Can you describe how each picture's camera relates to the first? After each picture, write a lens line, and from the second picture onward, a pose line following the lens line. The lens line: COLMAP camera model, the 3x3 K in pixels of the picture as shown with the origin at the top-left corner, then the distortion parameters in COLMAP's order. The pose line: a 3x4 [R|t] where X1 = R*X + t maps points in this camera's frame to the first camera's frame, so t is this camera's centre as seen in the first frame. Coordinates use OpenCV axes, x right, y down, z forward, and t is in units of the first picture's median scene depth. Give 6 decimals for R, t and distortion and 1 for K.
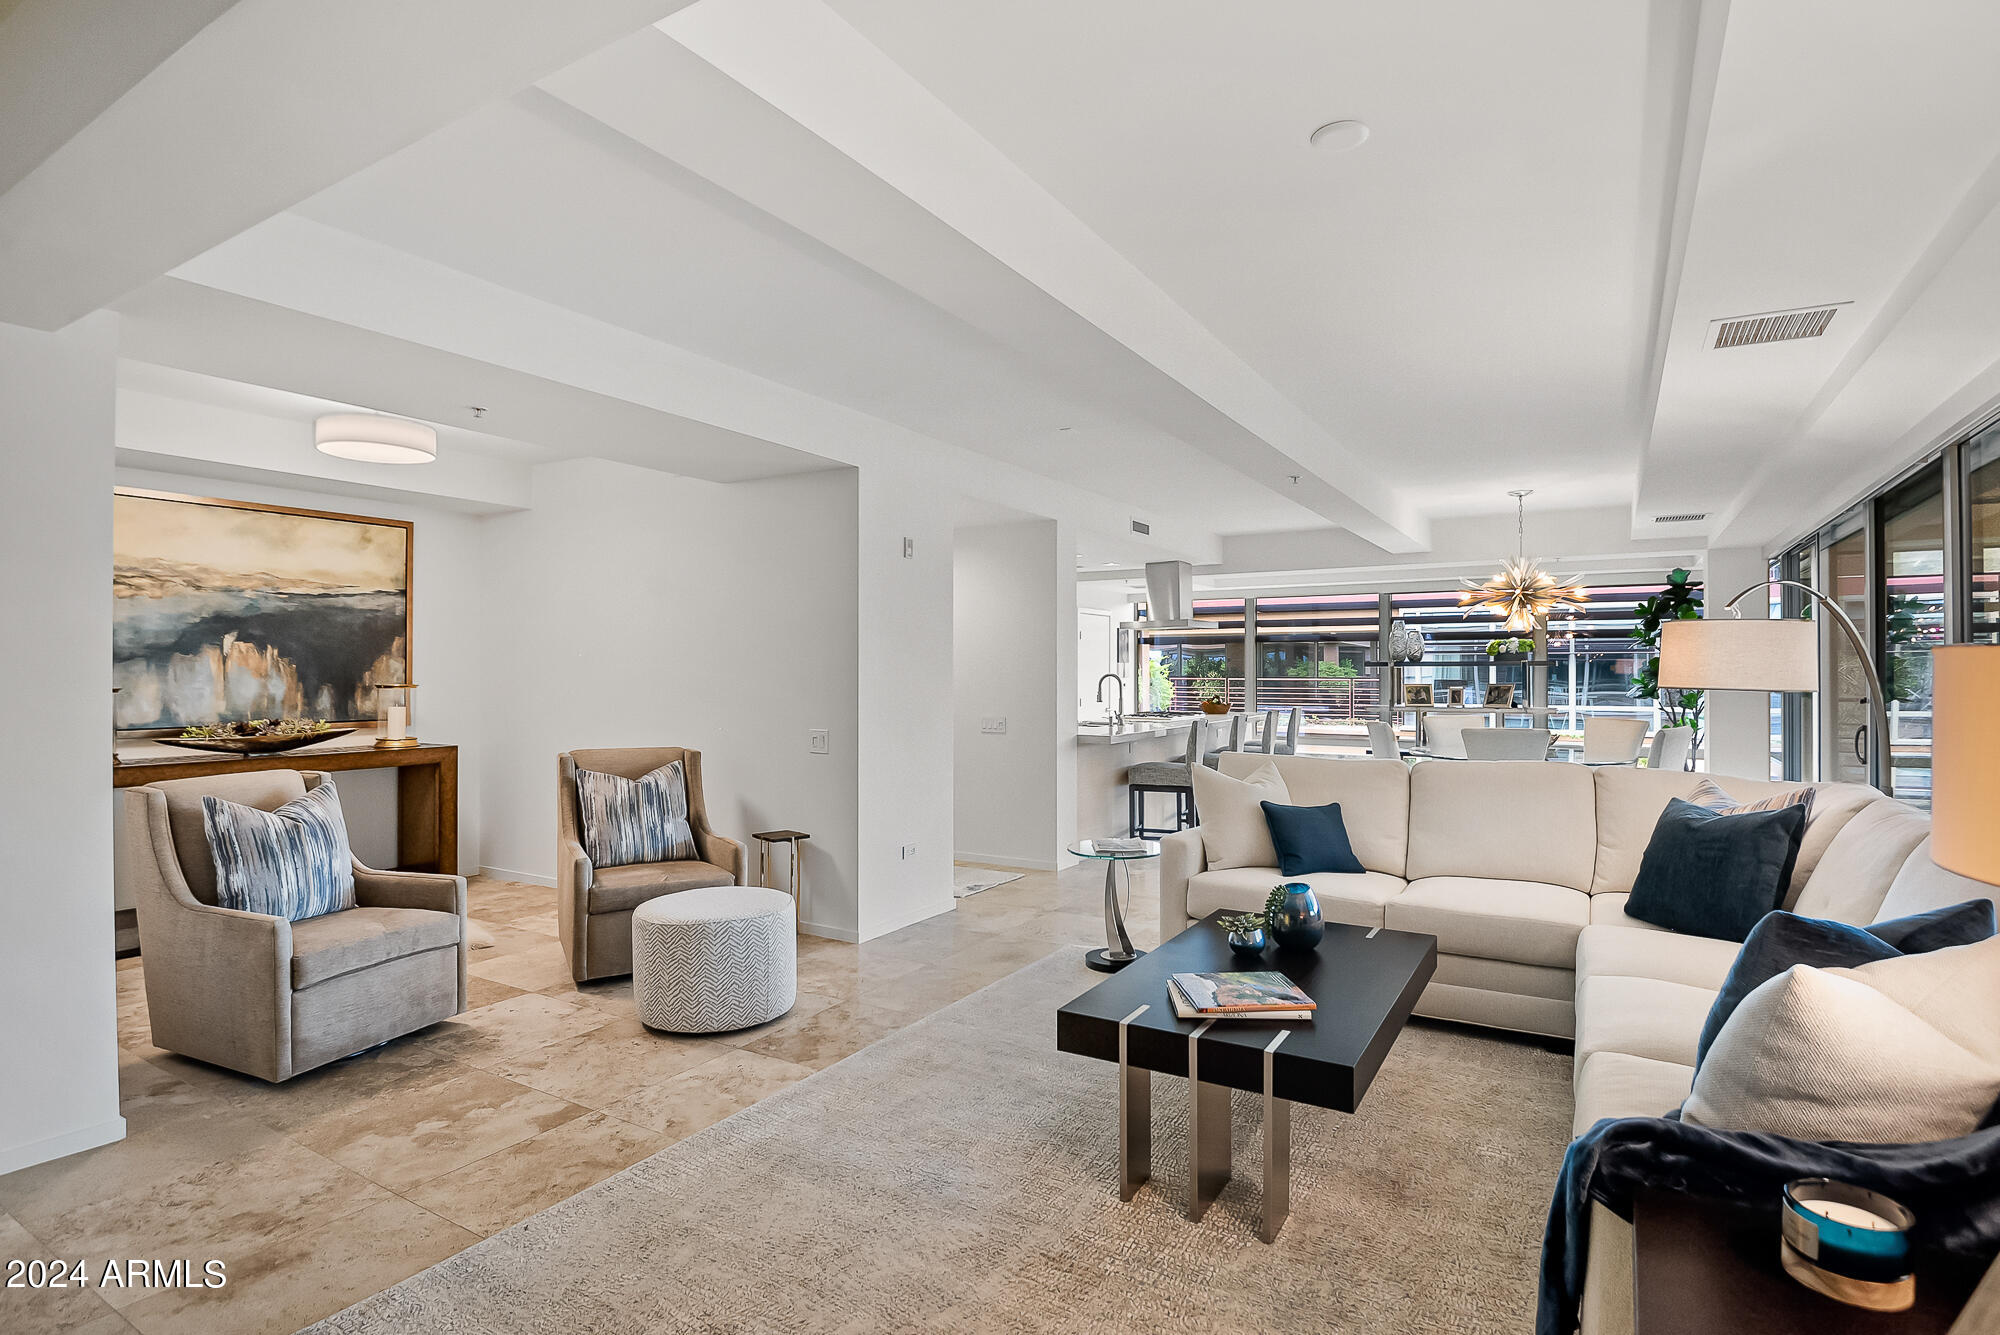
lens RADIAL K [[1009.0, 0, 1000.0], [0, 1009.0, 667.5], [0, 0, 1]] dist [0.004017, -0.000852]
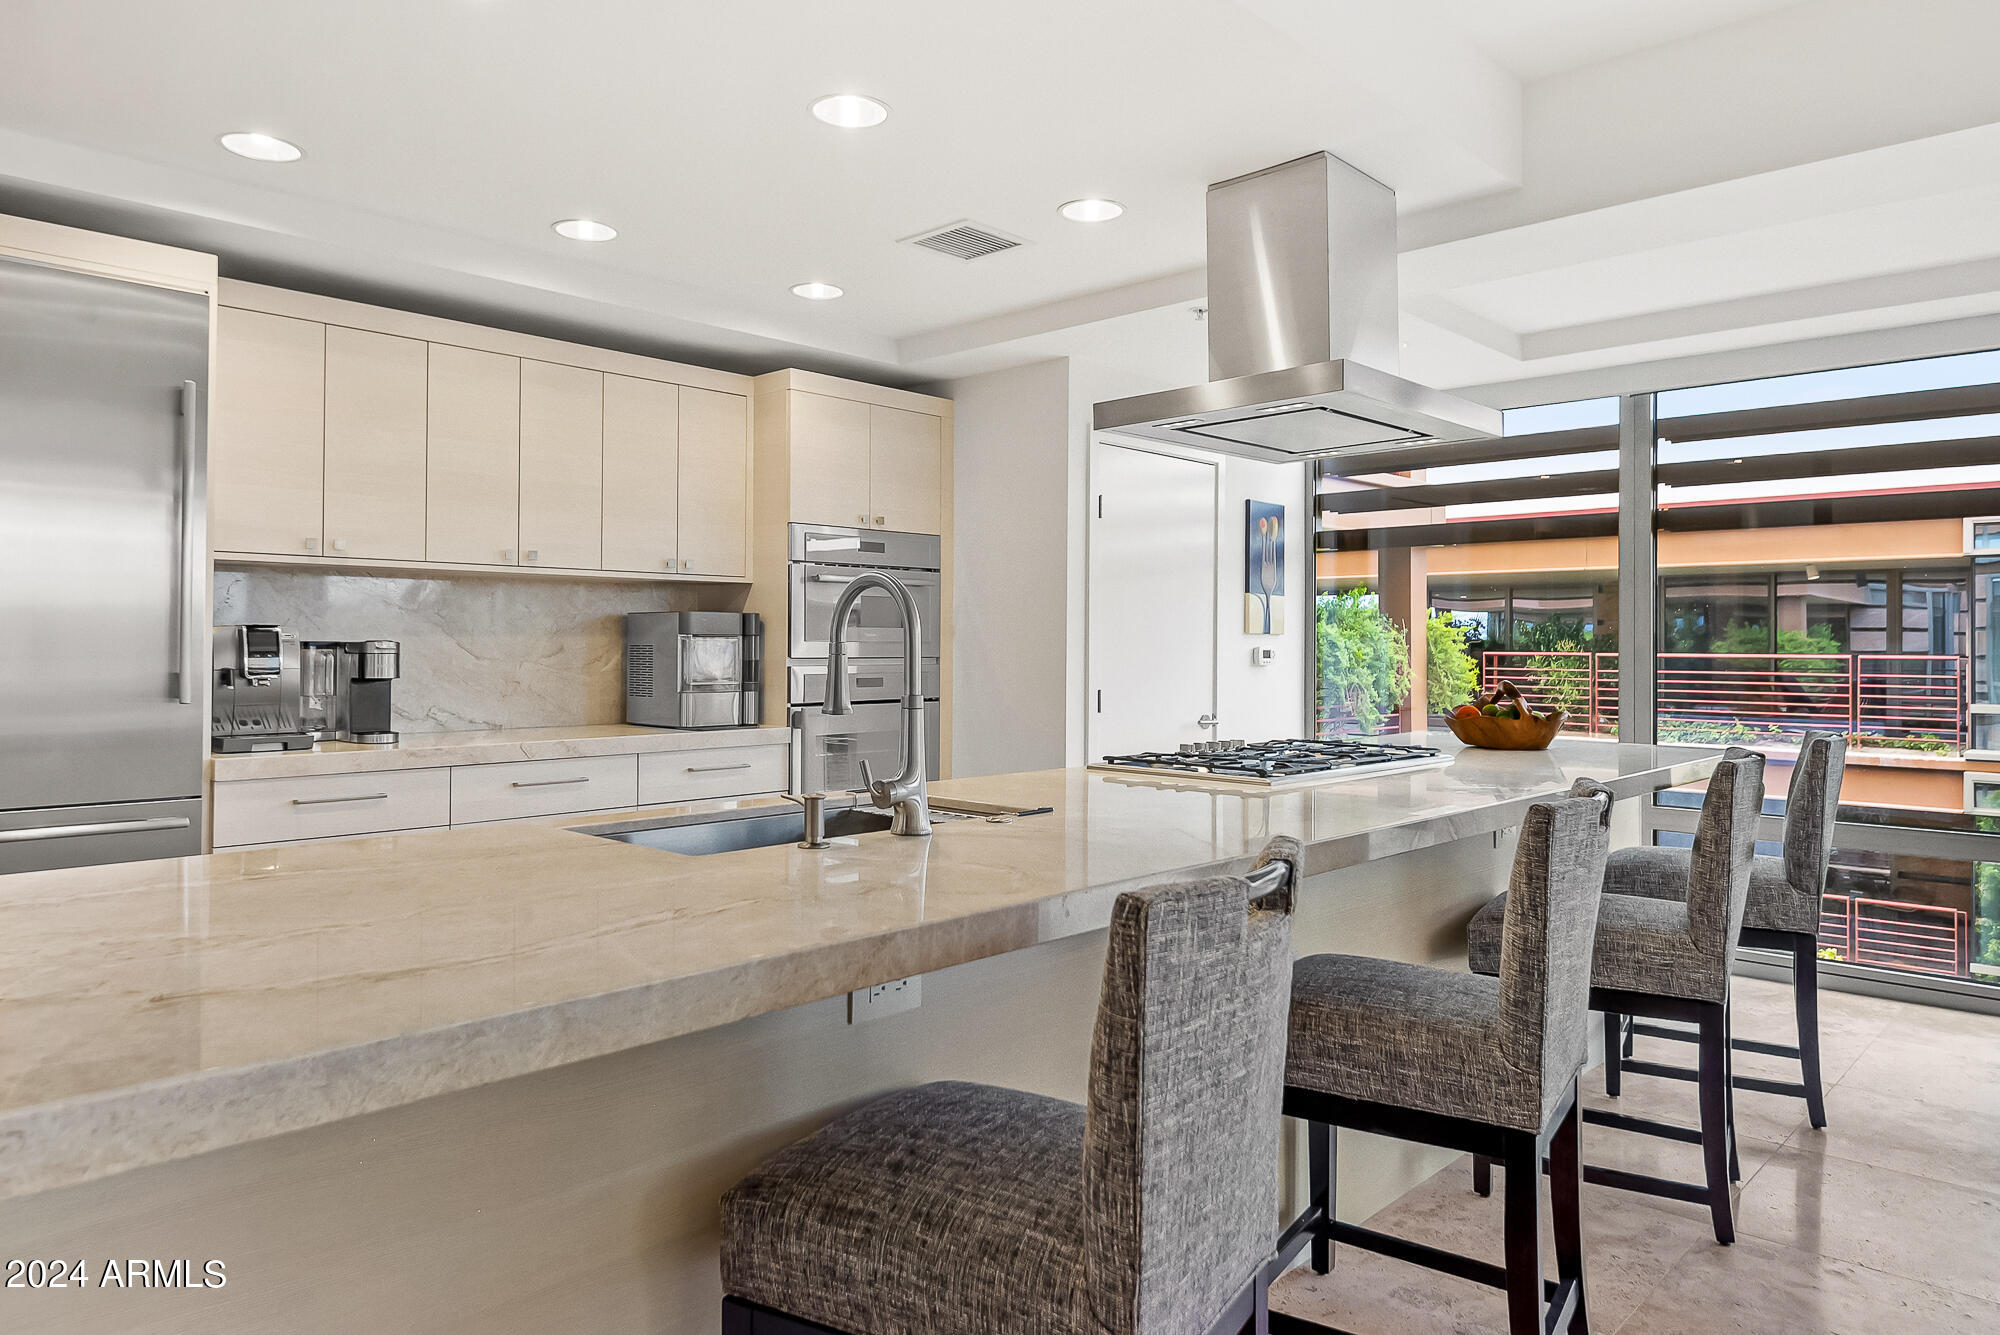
lens RADIAL K [[1267.4, 0, 1011.4], [0, 1267.4, 638.2], [0, 0, 1]] dist [-0.003002, -0.001408]
pose [[0.977179, 0.002395, -0.212404, 0.307504], [-0.002929, 0.999993, -0.002203, 0.030539], [0.212397, 0.002774, 0.977179, 1.249931]]
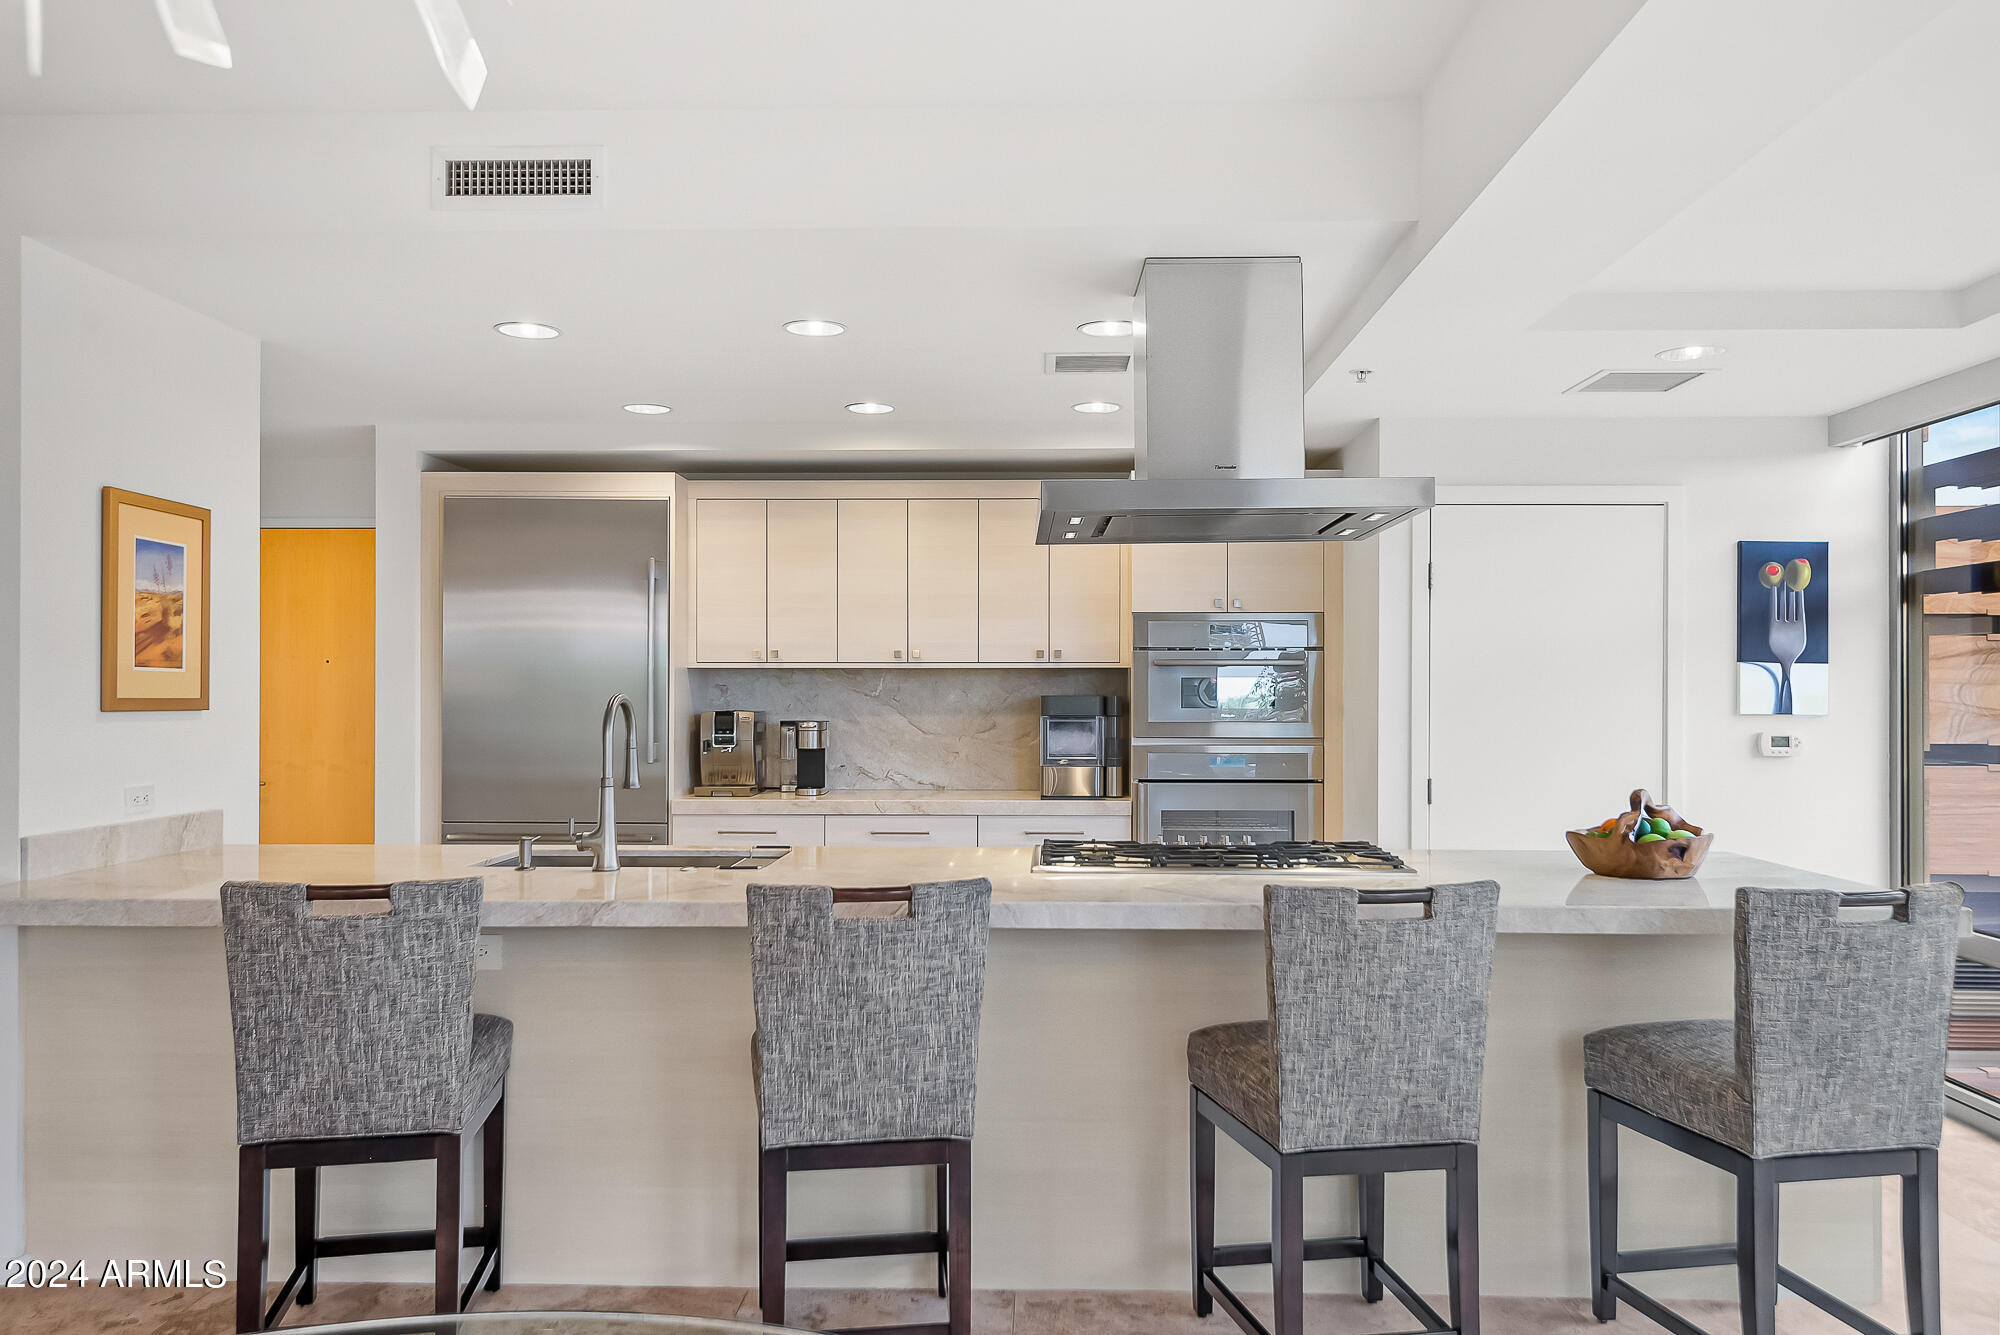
lens RADIAL K [[1459.8, 0, 1014.7], [0, 1459.8, 683.6], [0, 0, 1]] dist [0.019951, -0.000731]
pose [[0.488100, -0.002454, -0.872784, 0.902585], [0.000162, 0.999996, -0.002721, 0.004345], [0.872788, 0.001187, 0.488099, 1.469842]]
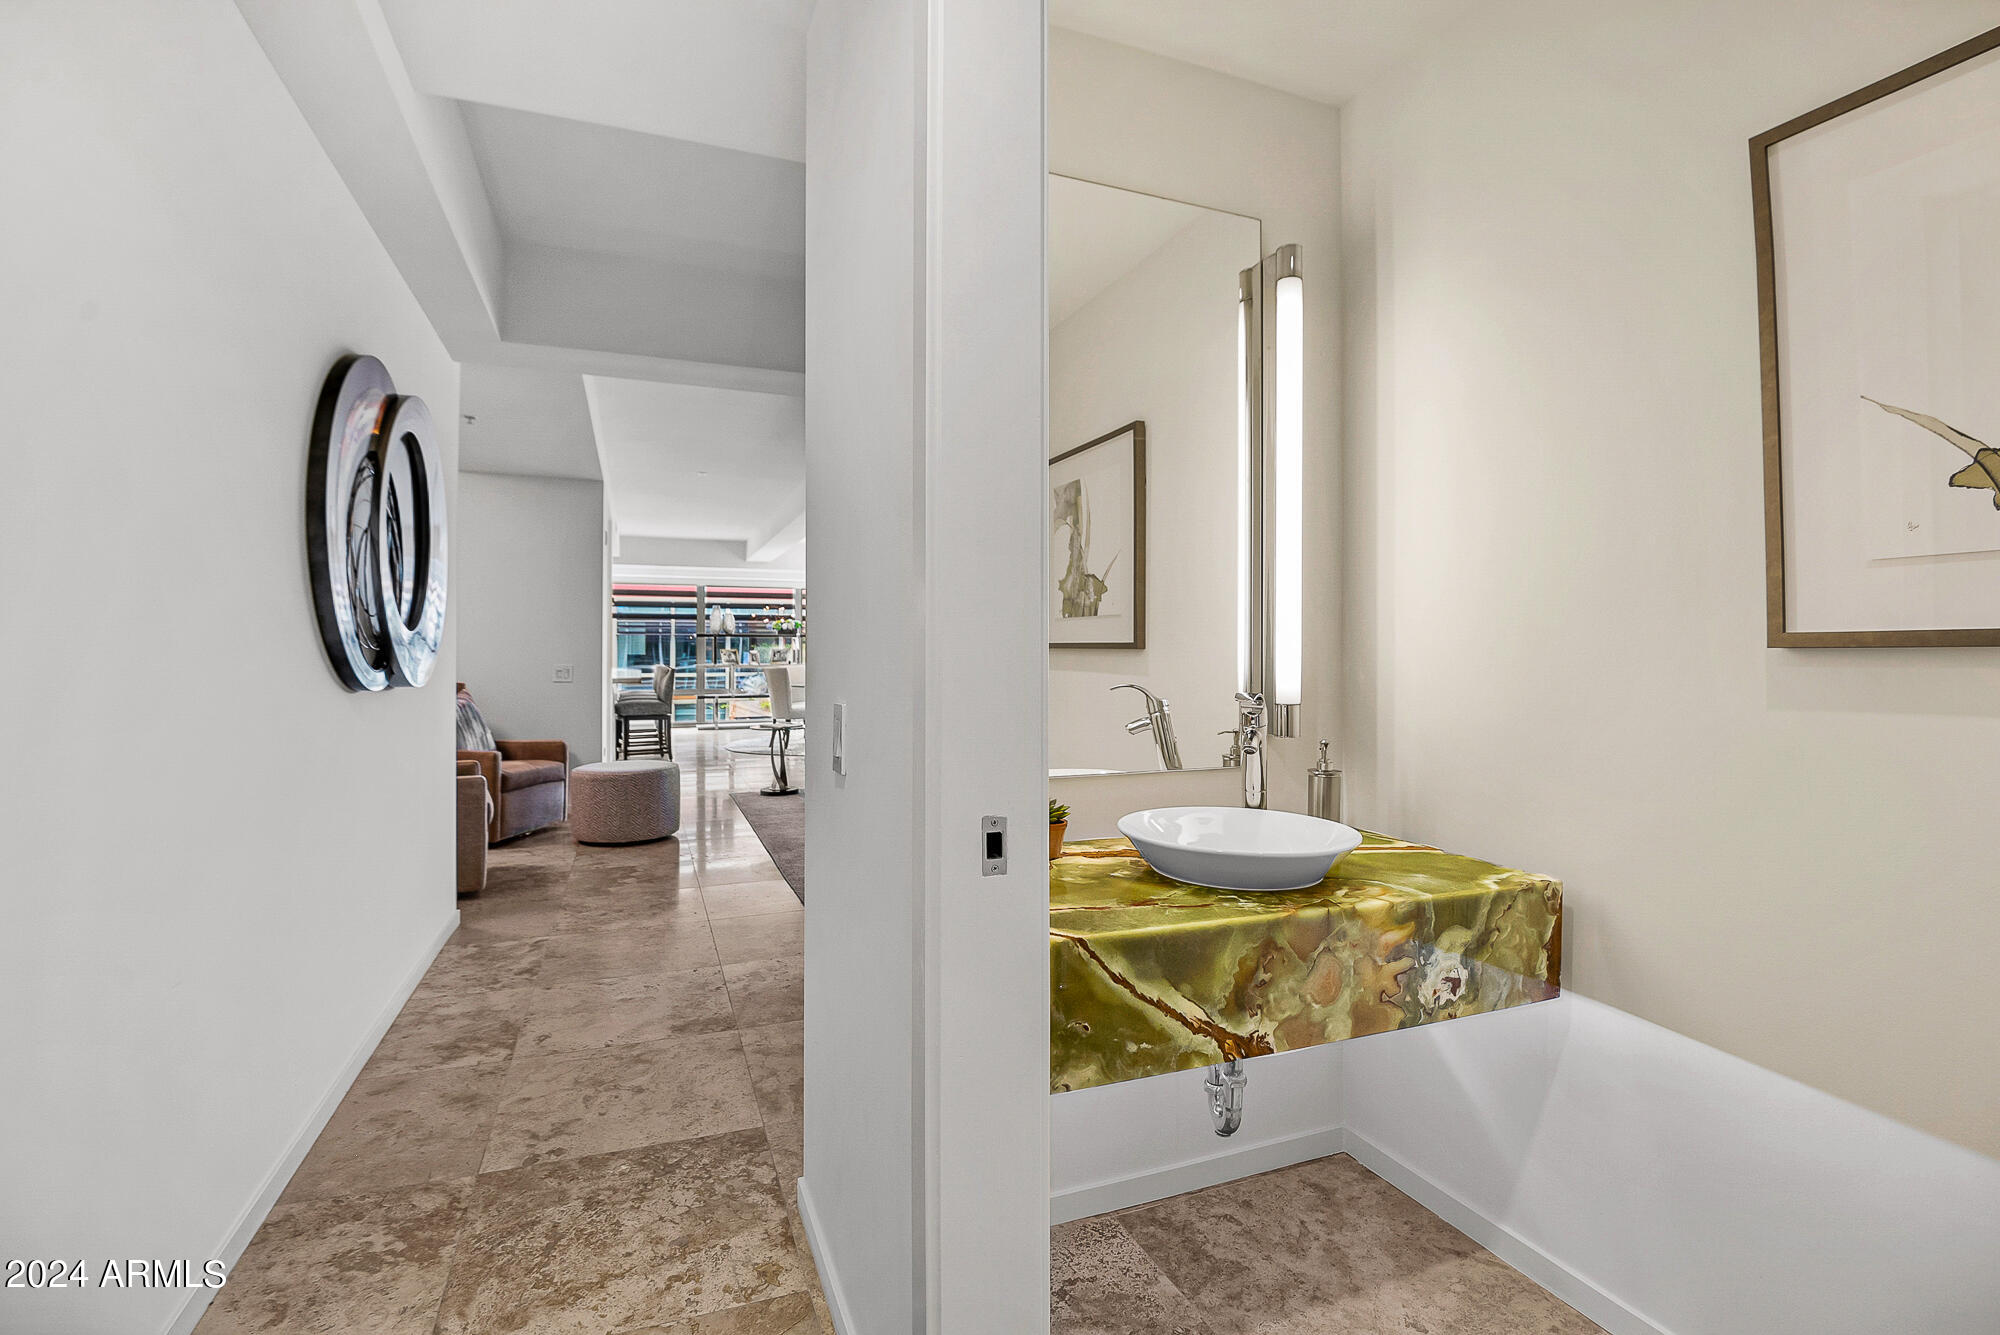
lens RADIAL K [[915.6, 0, 1003.6], [0, 915.6, 652.1], [0, 0, 1]] dist [0.001420, -0.026535]
pose [[0.606519, 0.003843, 0.795060, -0.829157], [-0.004937, 0.999987, -0.001067, 0.040374], [-0.795054, -0.003278, 0.606530, -0.245719]]
